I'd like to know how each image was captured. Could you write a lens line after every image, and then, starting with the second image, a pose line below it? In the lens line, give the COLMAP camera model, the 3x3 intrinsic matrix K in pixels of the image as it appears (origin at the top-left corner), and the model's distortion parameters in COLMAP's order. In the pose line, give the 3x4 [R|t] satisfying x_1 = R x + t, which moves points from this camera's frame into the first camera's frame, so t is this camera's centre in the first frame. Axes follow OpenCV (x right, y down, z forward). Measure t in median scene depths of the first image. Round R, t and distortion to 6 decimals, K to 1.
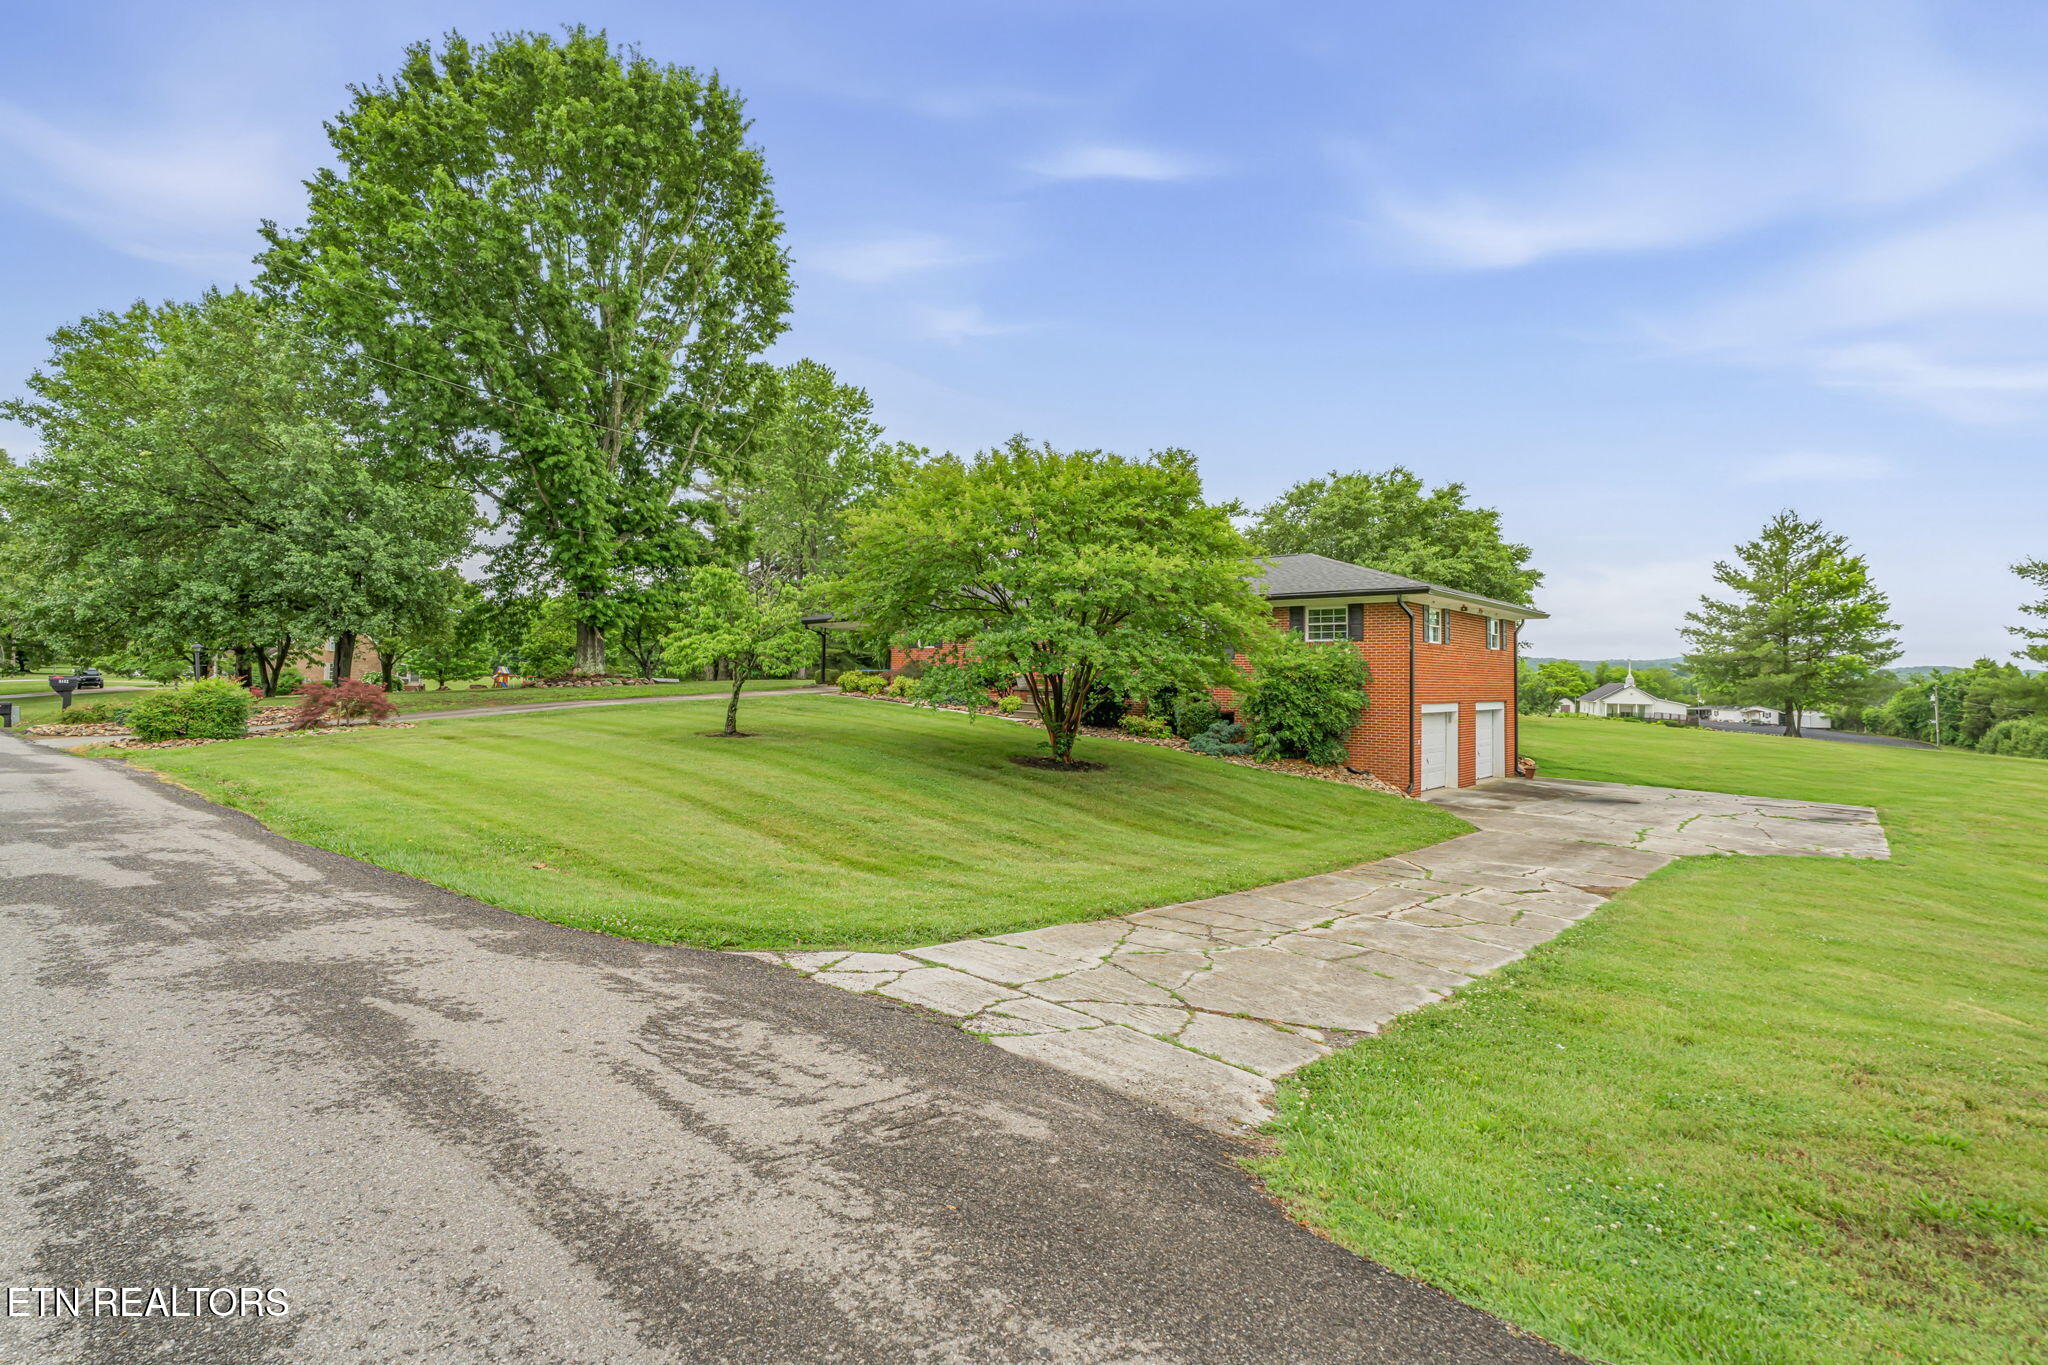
lens RADIAL K [[941.2, 0, 1019.8], [0, 941.2, 644.3], [0, 0, 1]] dist [-0.000933, 0.000508]
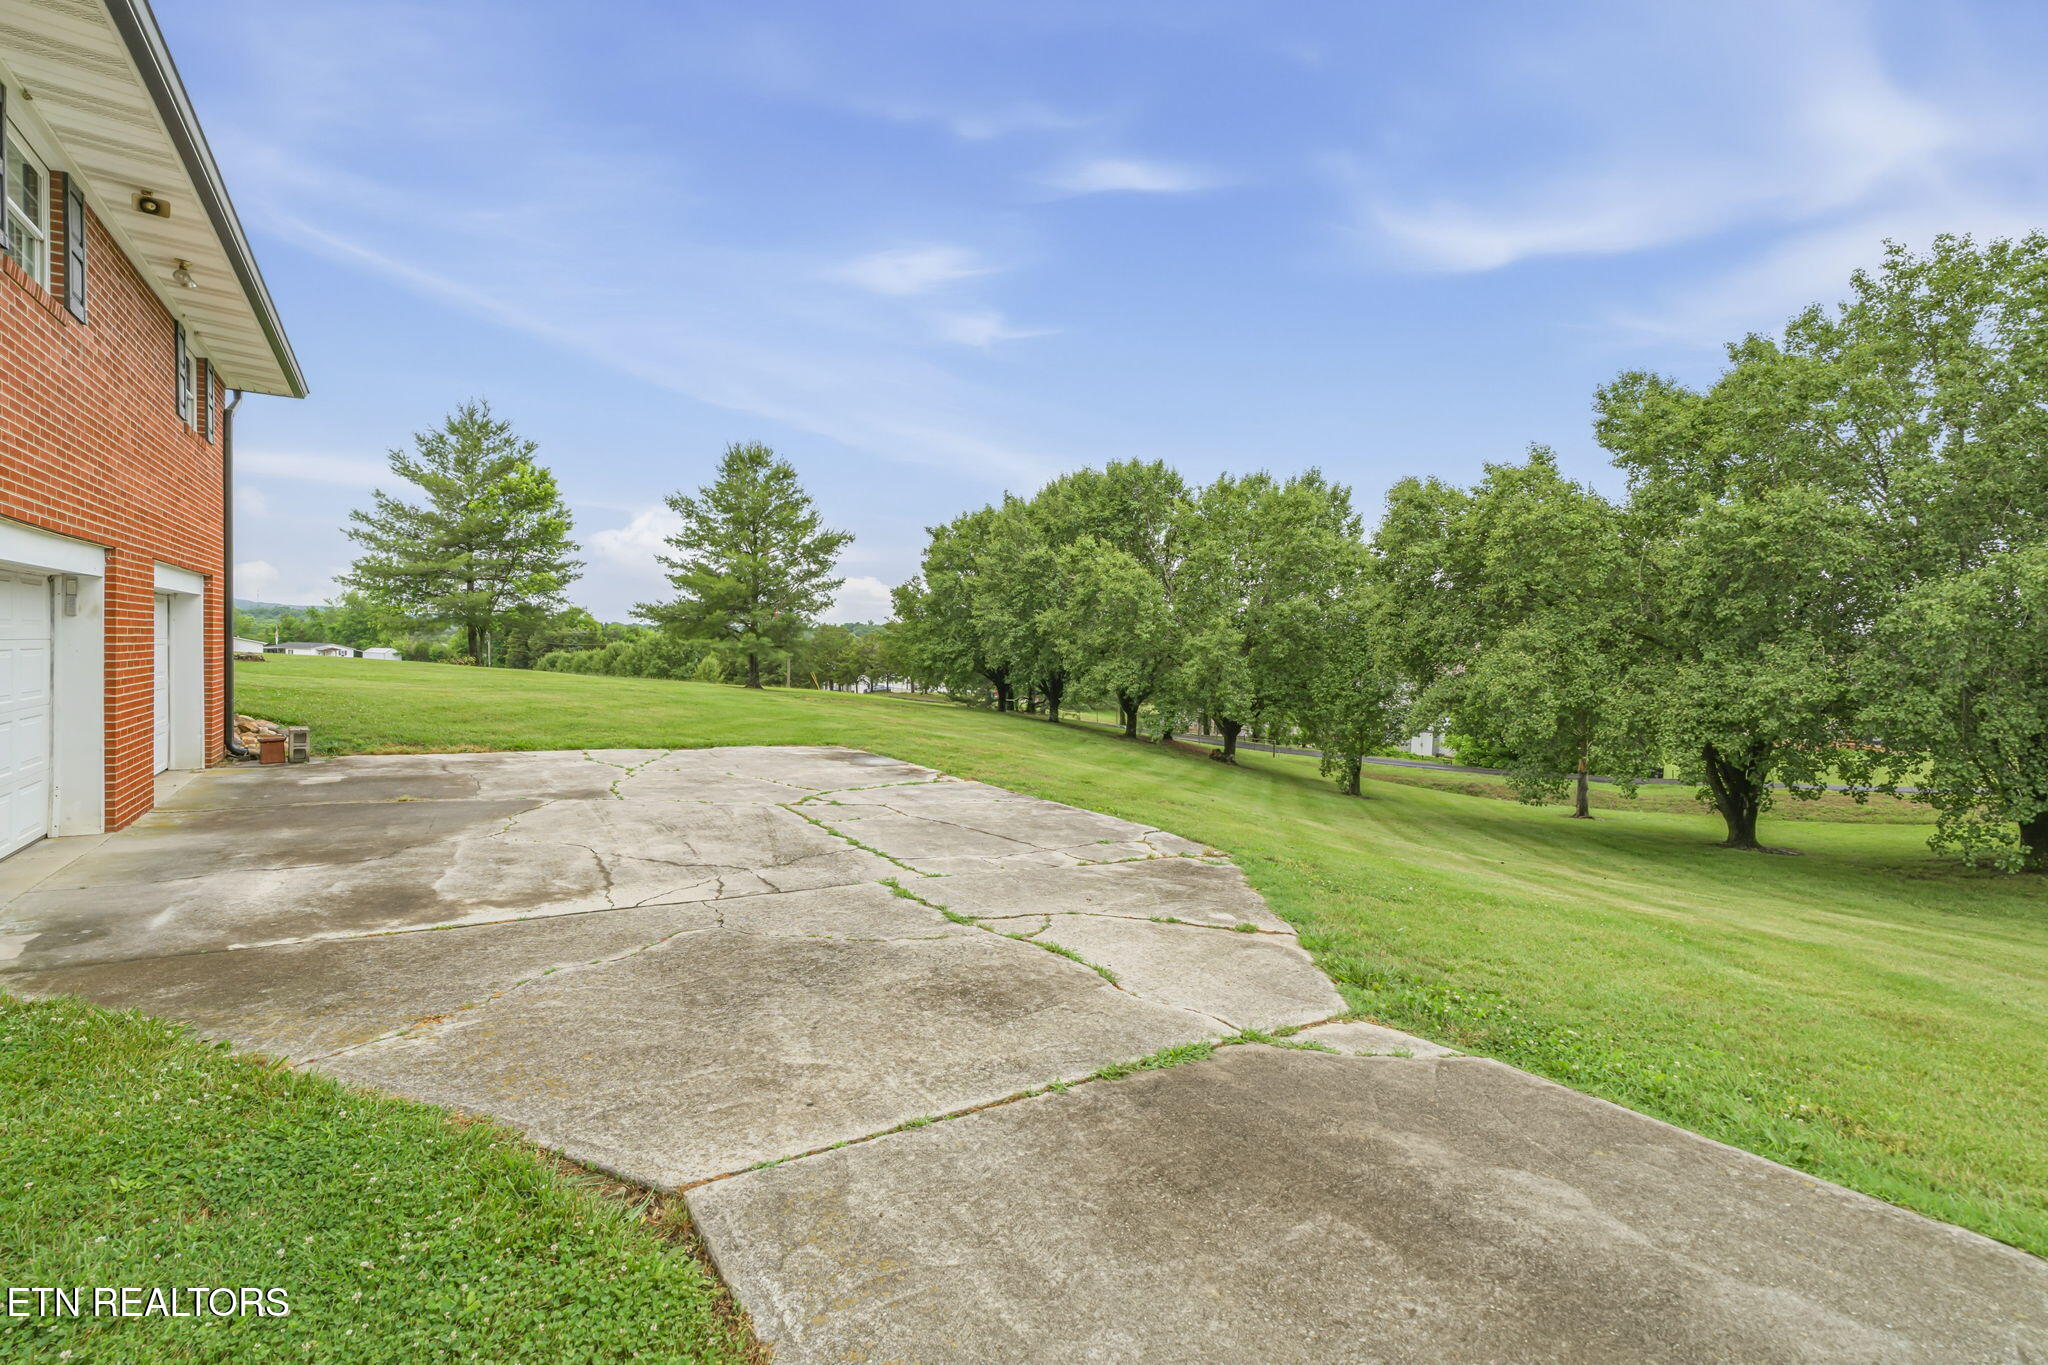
lens RADIAL K [[941.2, 0, 1019.8], [0, 941.2, 644.3], [0, 0, 1]] dist [-0.000933, 0.000508]
pose [[0.258950, -0.008662, 0.965852, 0.116038], [-0.051770, 0.998398, 0.022833, 0.032039], [-0.964502, -0.055914, 0.258086, 0.292605]]
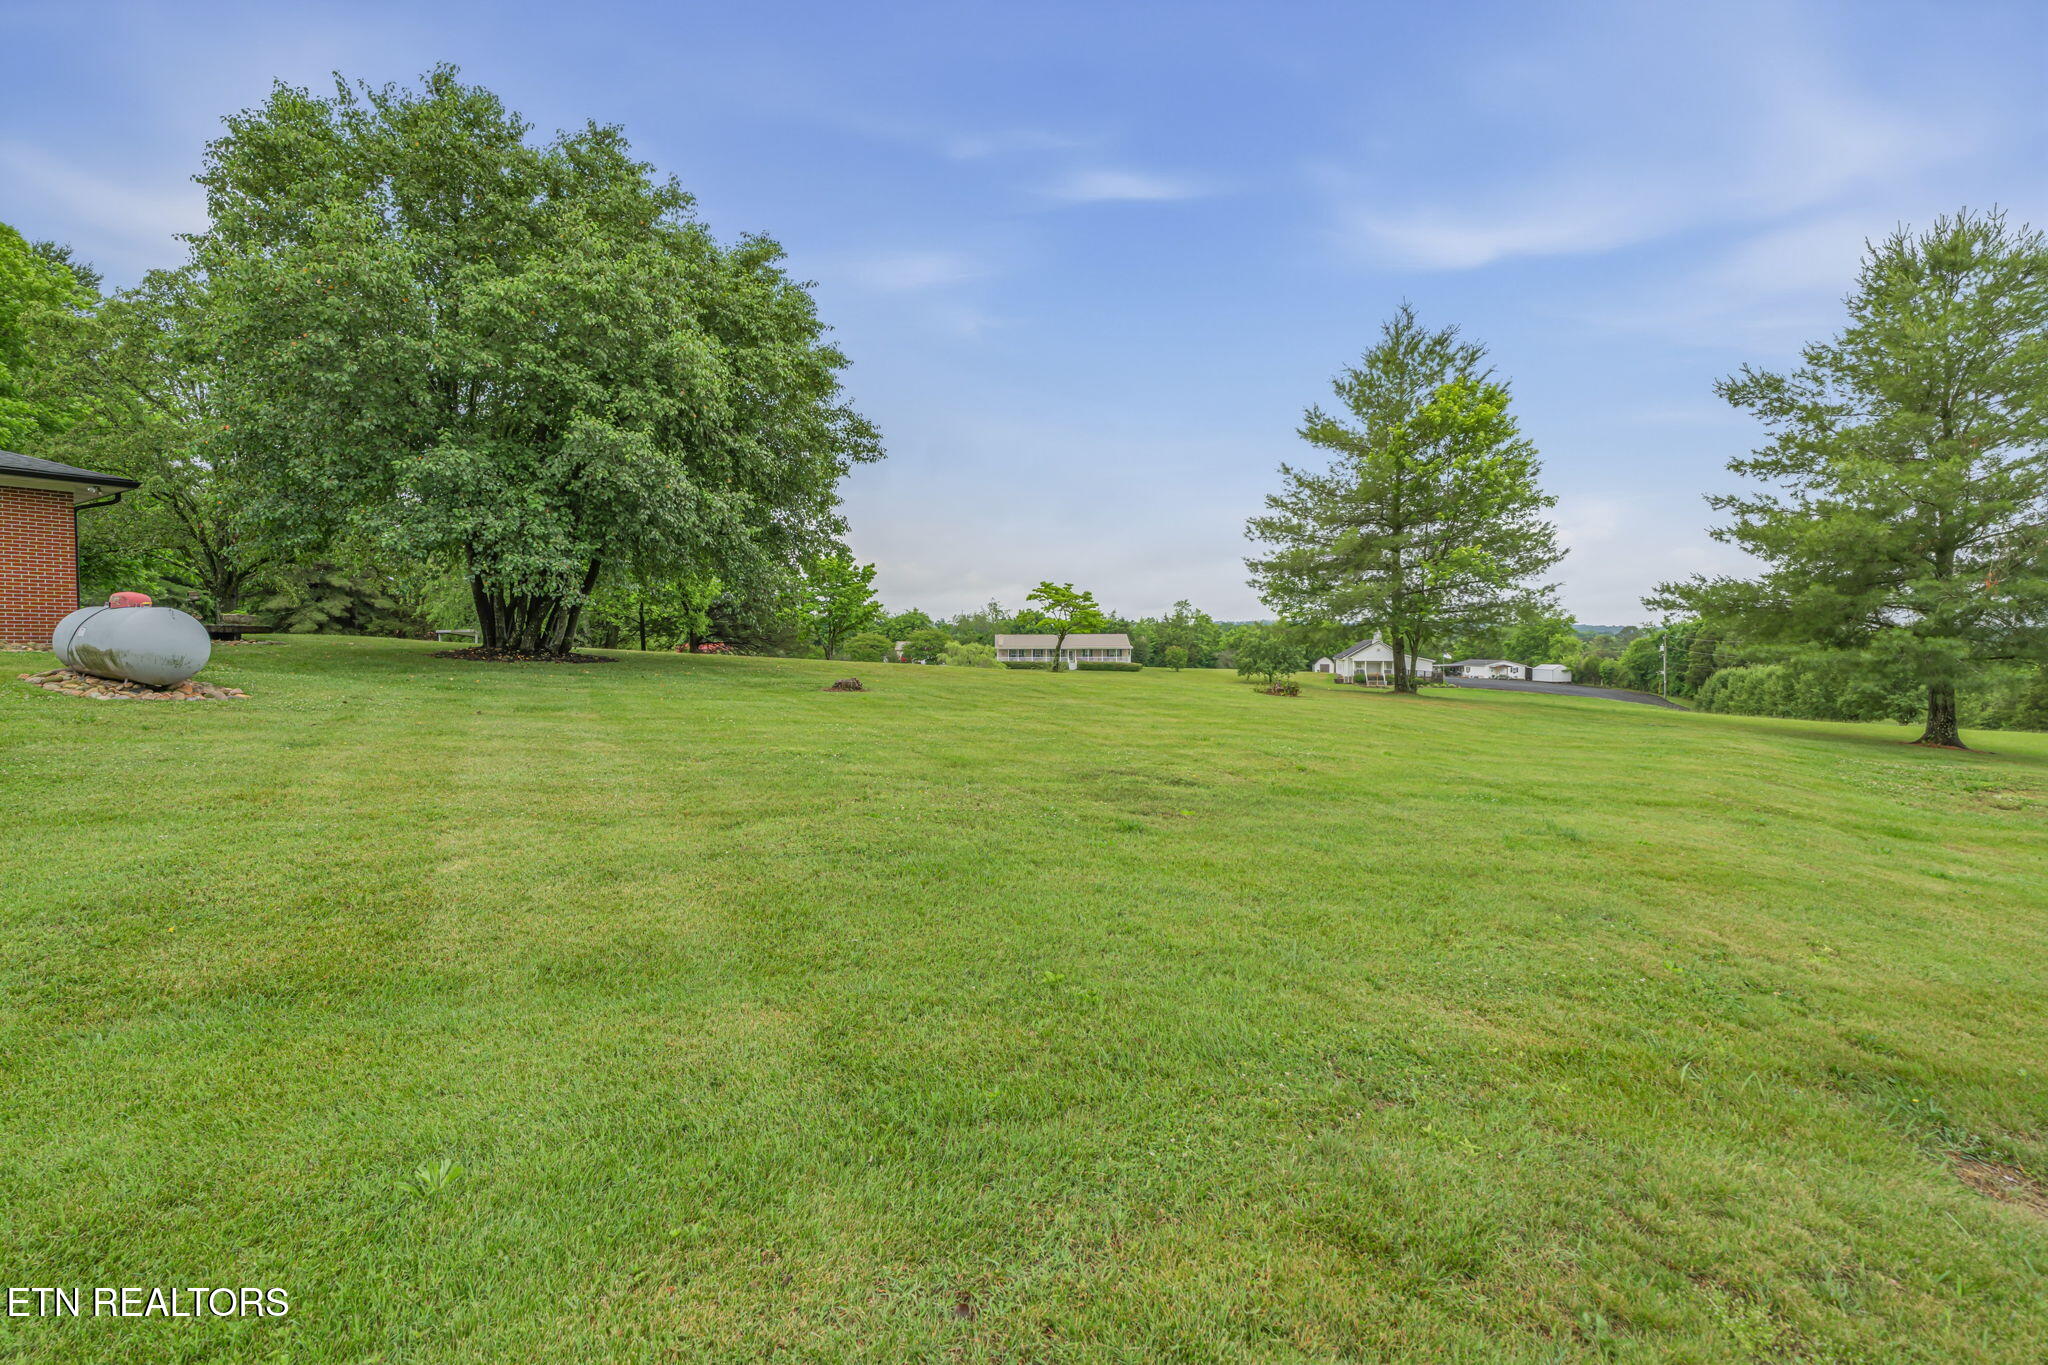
lens RADIAL K [[1003.6, 0, 984.0], [0, 1003.6, 687.6], [0, 0, 1]] dist [-0.002654, -0.000459]
pose [[0.985803, -0.025676, 0.165933, 0.445489], [0.013272, 0.997062, 0.075434, 0.042307], [-0.167382, -0.072161, 0.983248, 0.406042]]
